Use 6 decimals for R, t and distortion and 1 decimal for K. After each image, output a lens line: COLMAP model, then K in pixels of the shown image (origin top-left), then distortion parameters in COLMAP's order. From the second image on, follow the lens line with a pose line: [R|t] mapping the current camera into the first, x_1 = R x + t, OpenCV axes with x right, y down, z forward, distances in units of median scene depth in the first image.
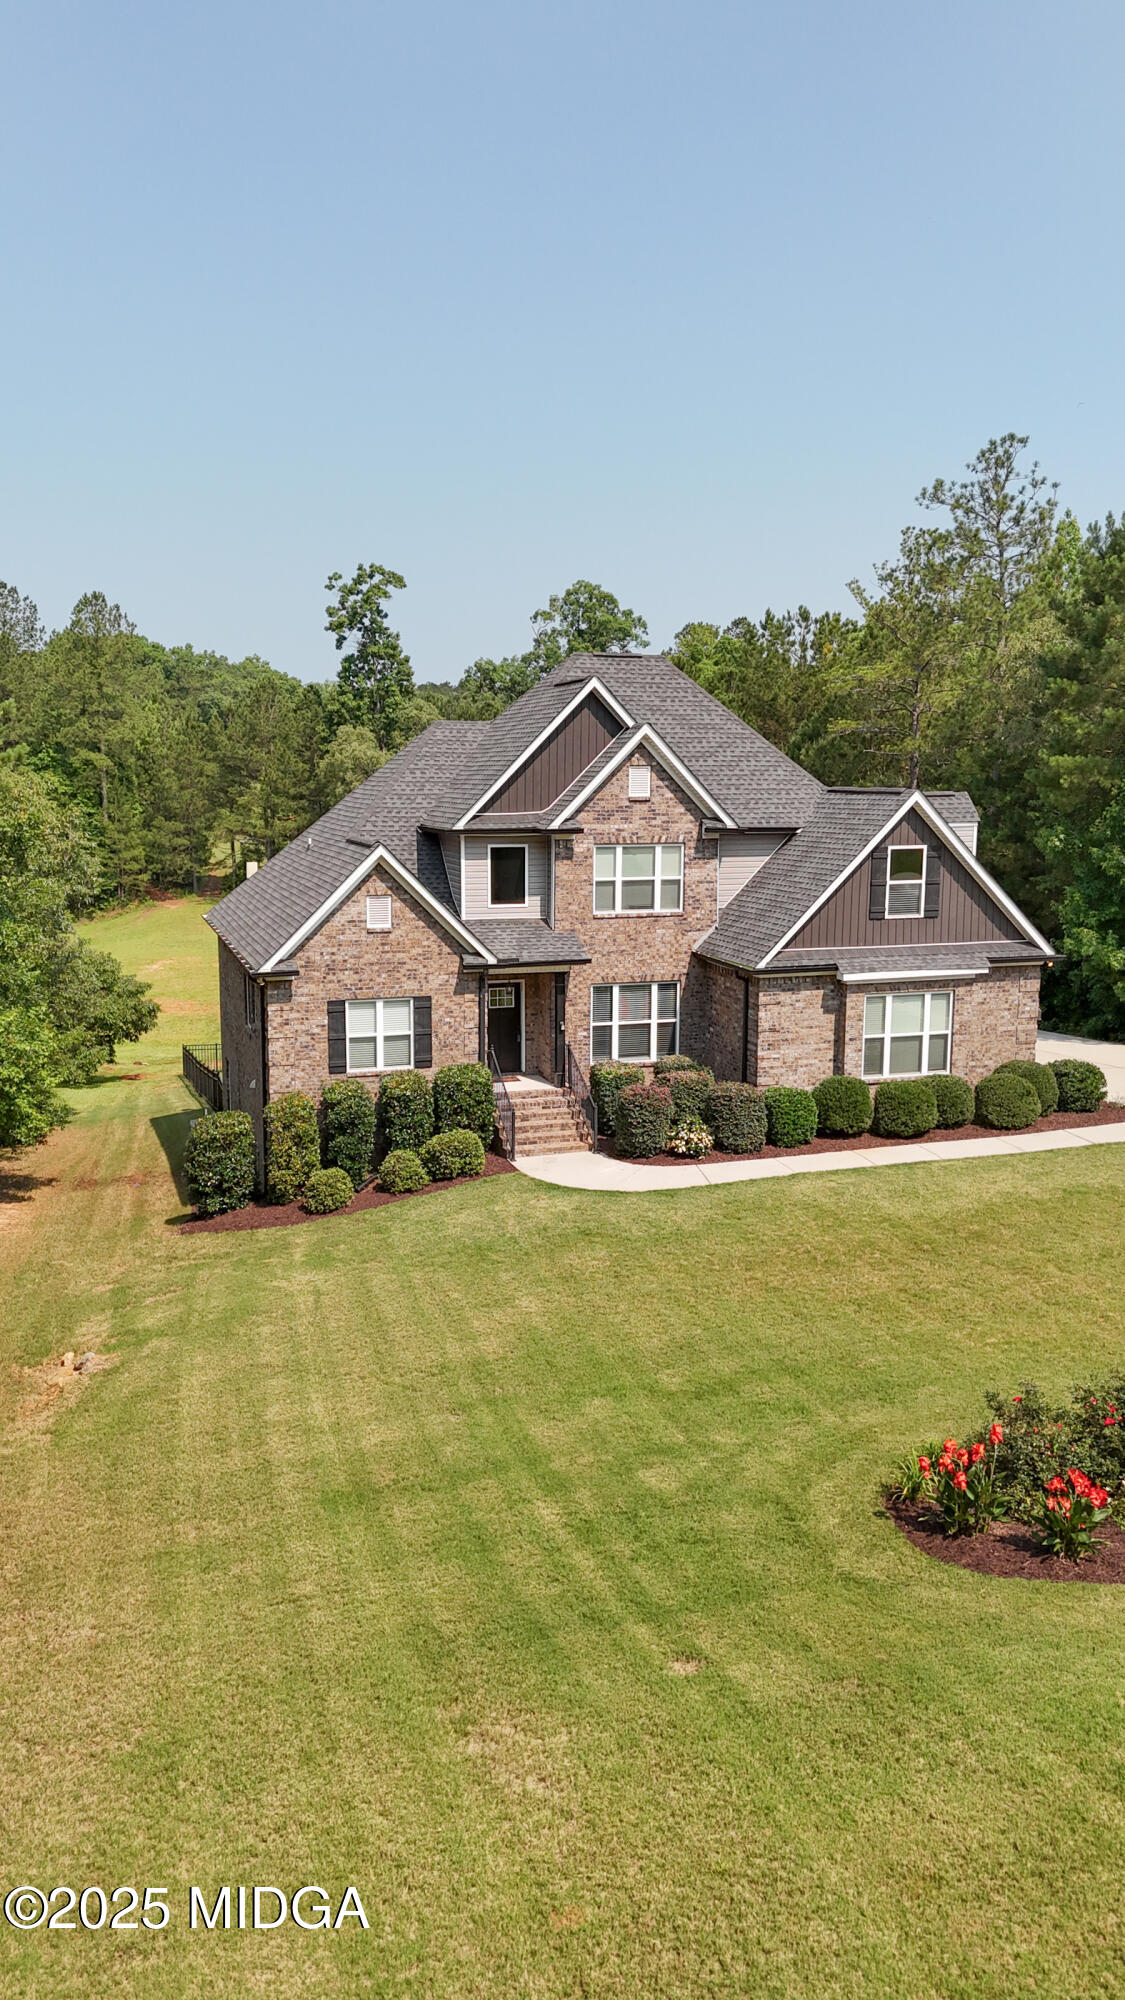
lens RADIAL K [[1494.1, 0, 550.3], [0, 1494.1, 1003.0], [0, 0, 1]] dist [0.073086, -0.061939]
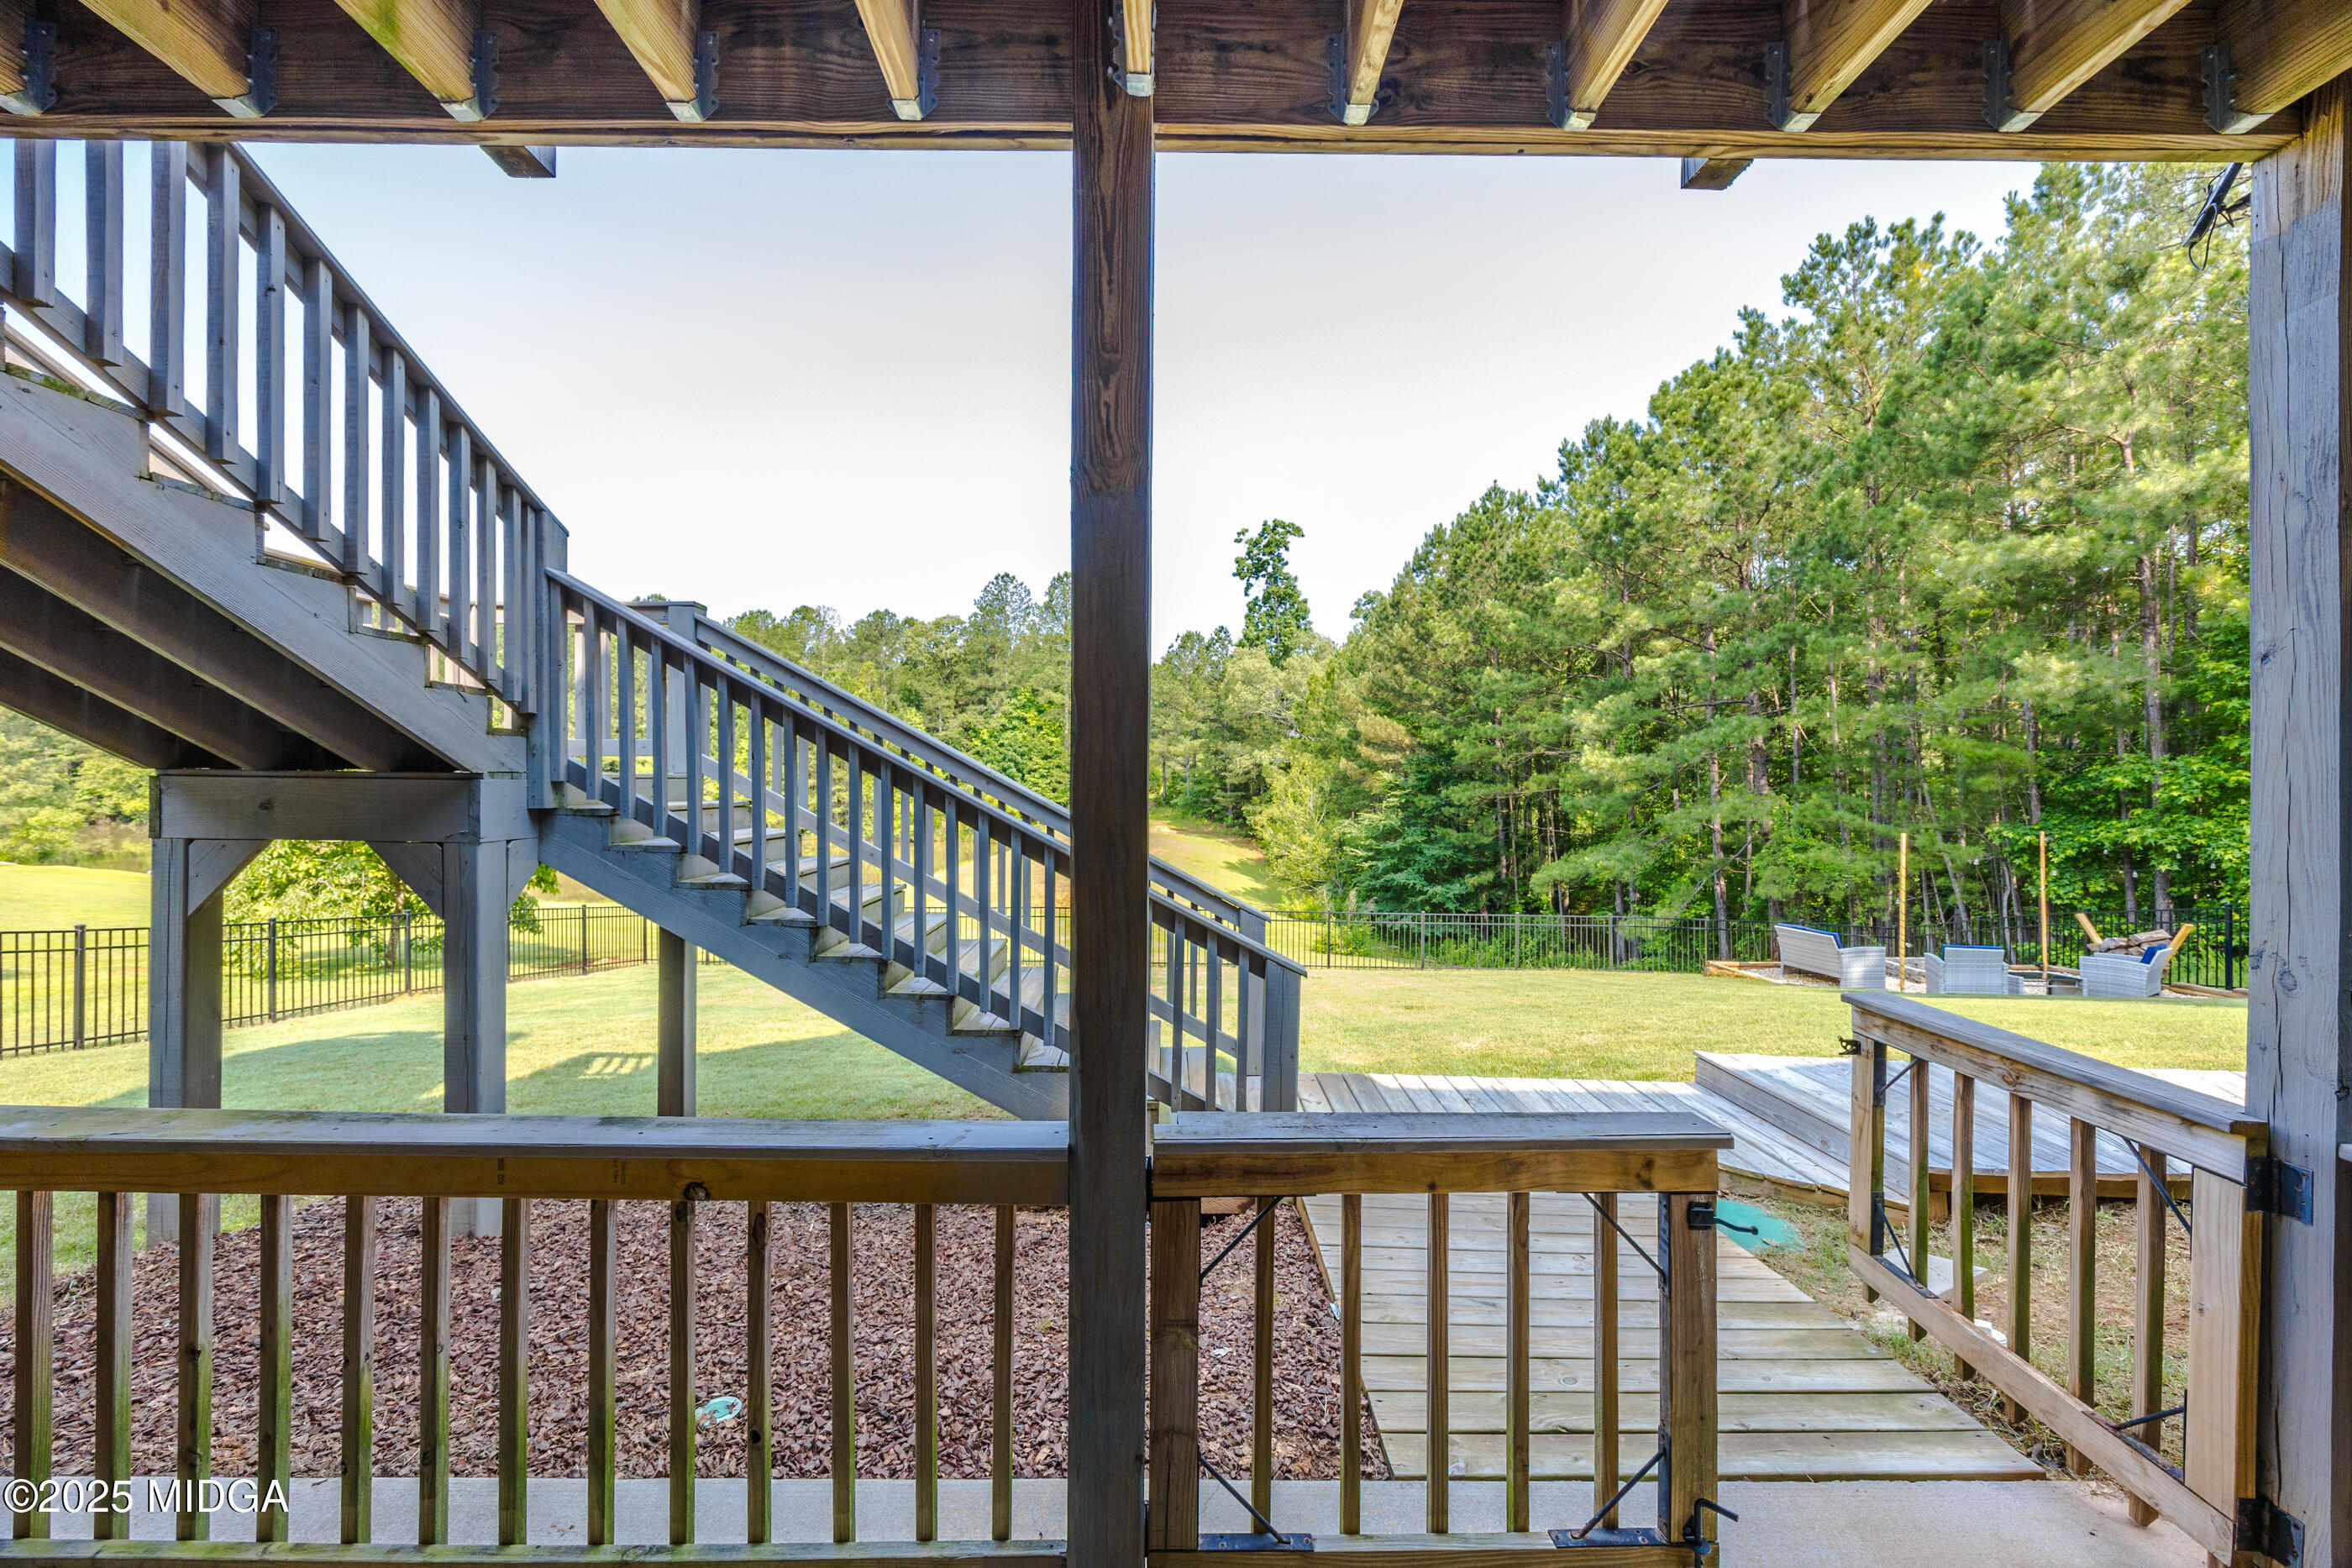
lens RADIAL K [[895.9, 0, 1168.0], [0, 895.9, 784.3], [0, 0, 1]] dist [-0.002343, -0.000476]
pose [[0.954102, 0.005203, -0.299435, 0.037596], [-0.049798, 0.988686, -0.141492, 0.038410], [0.295311, 0.149909, 0.943567, 1.410649]]
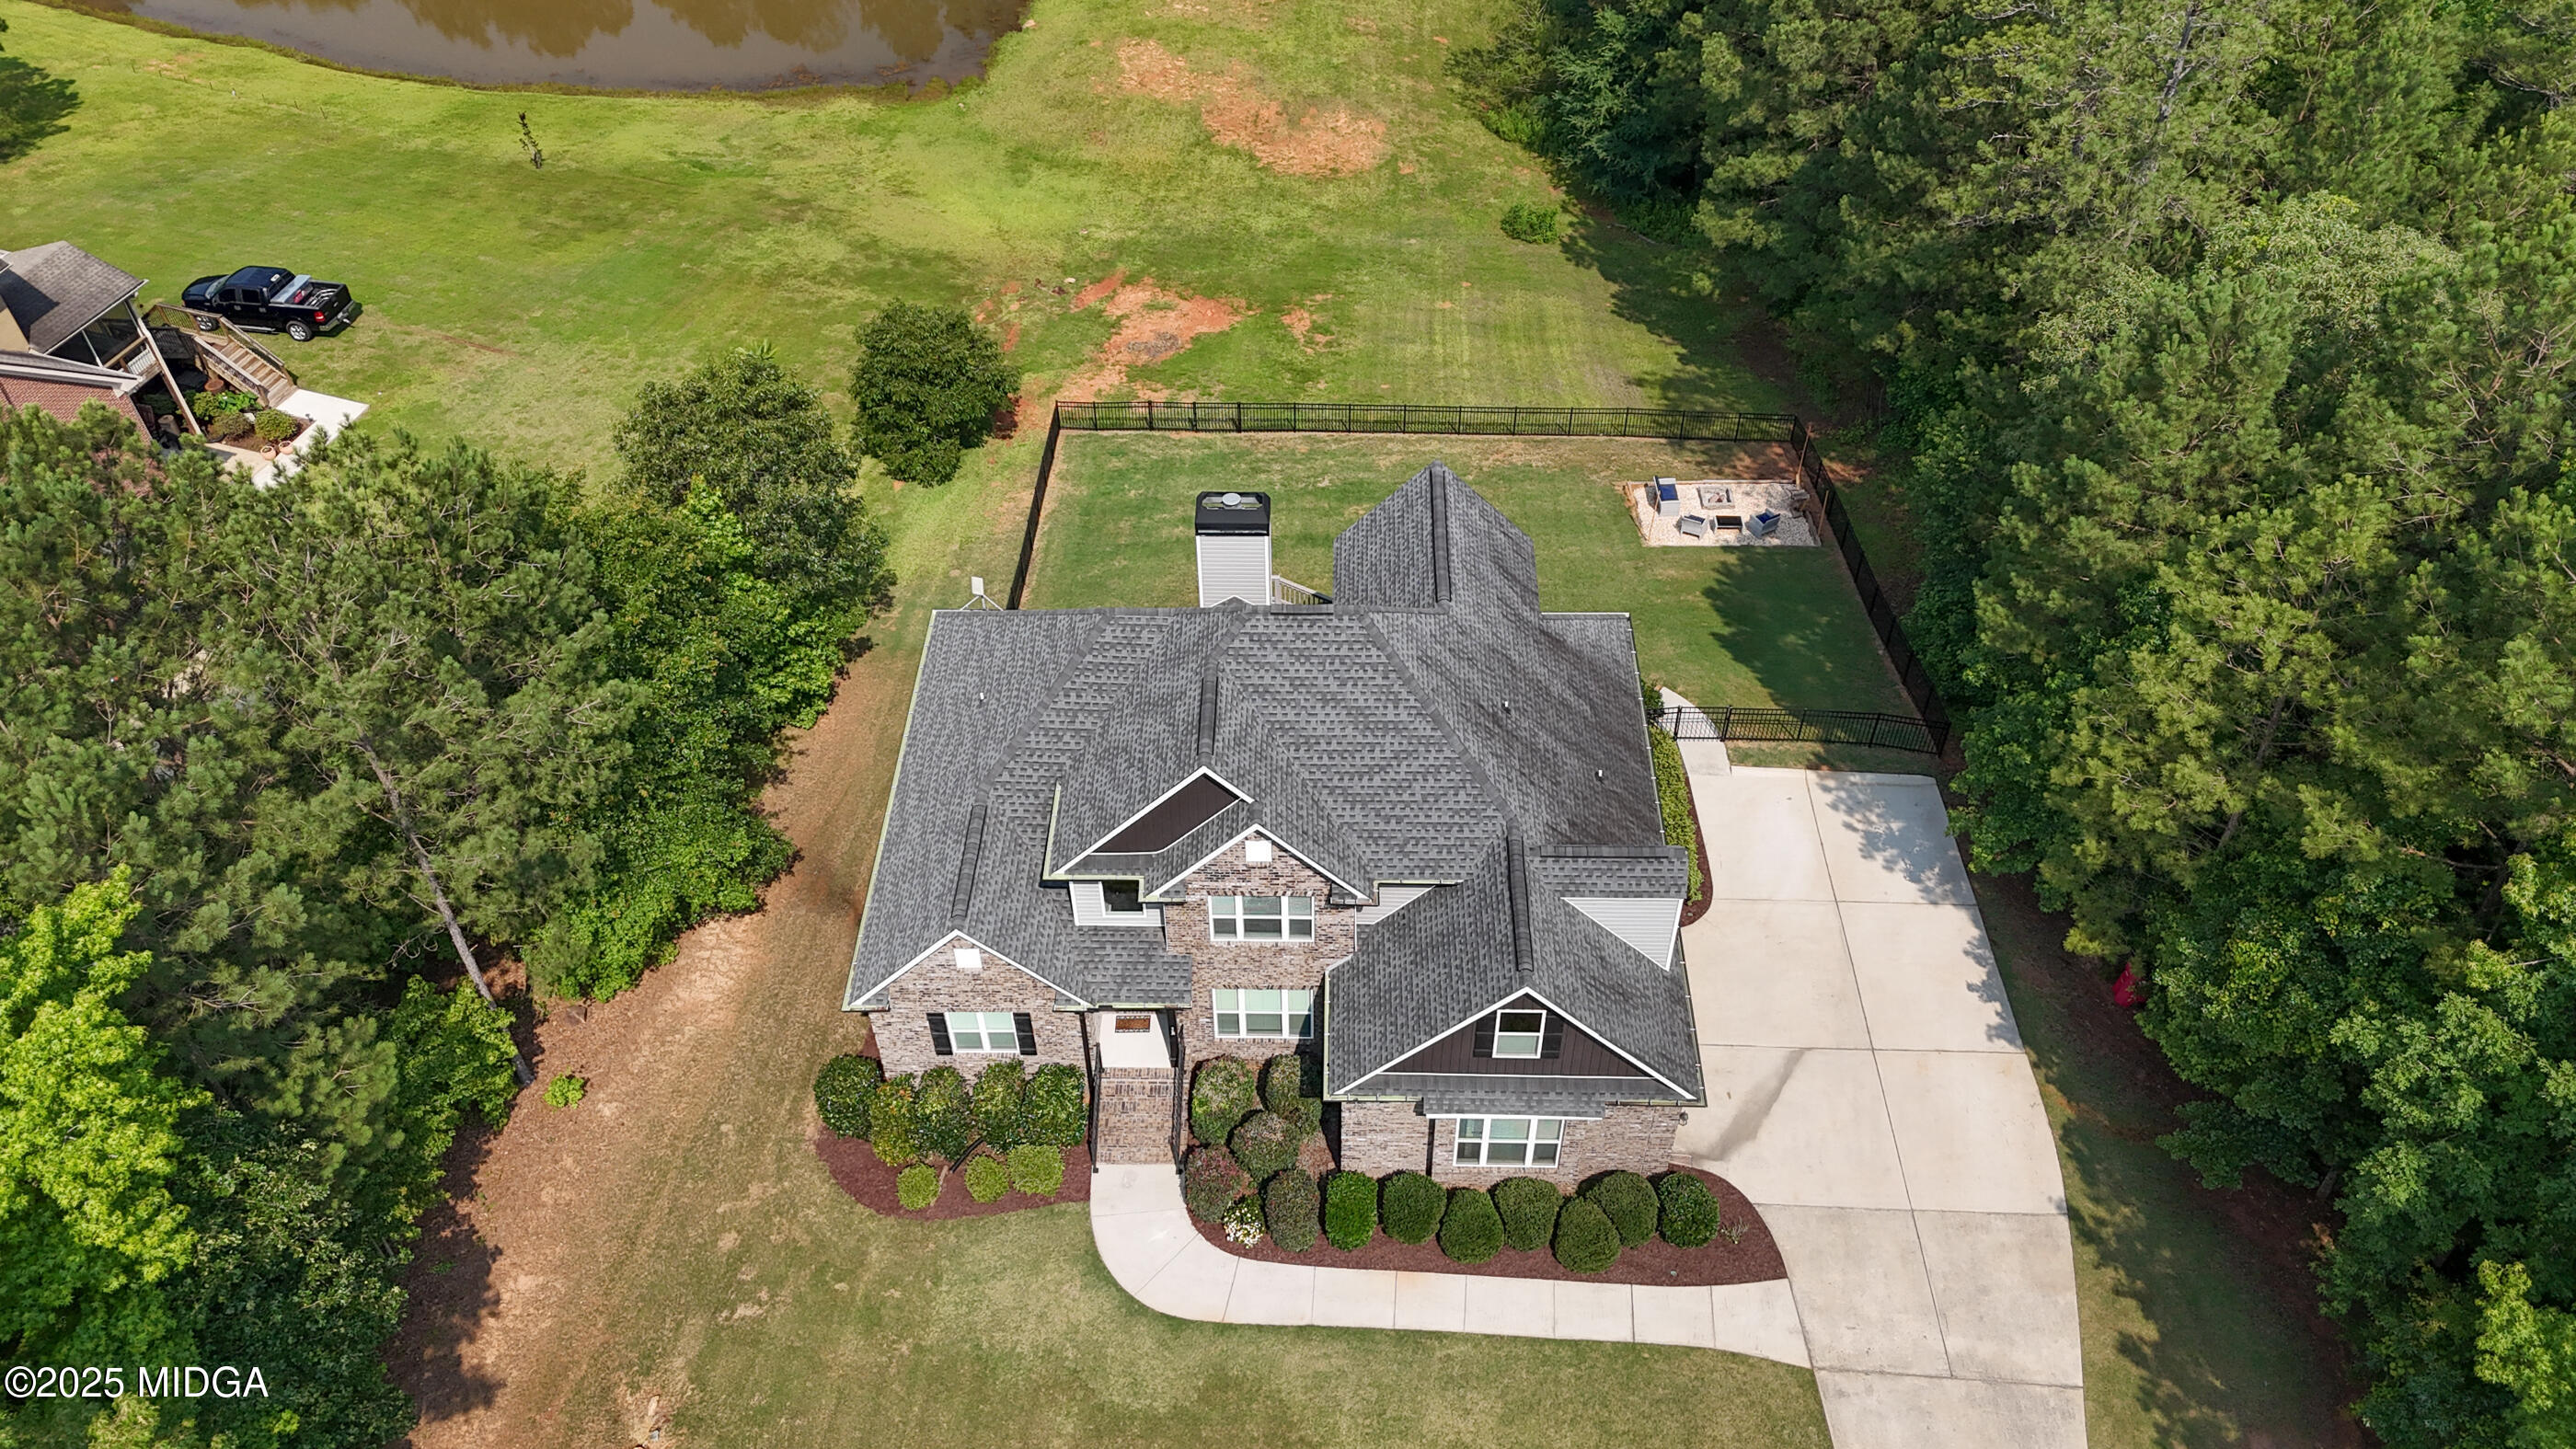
lens RADIAL K [[1924.4, 0, 1290.6], [0, 1924.4, 701.2], [0, 0, 1]] dist [0.073086, -0.061939]
pose [[0.948121, 0.213773, -0.235302, 0.336341], [-0.036065, 0.807705, 0.588483, -0.917661], [0.315856, -0.549468, 0.773512, 0.169530]]
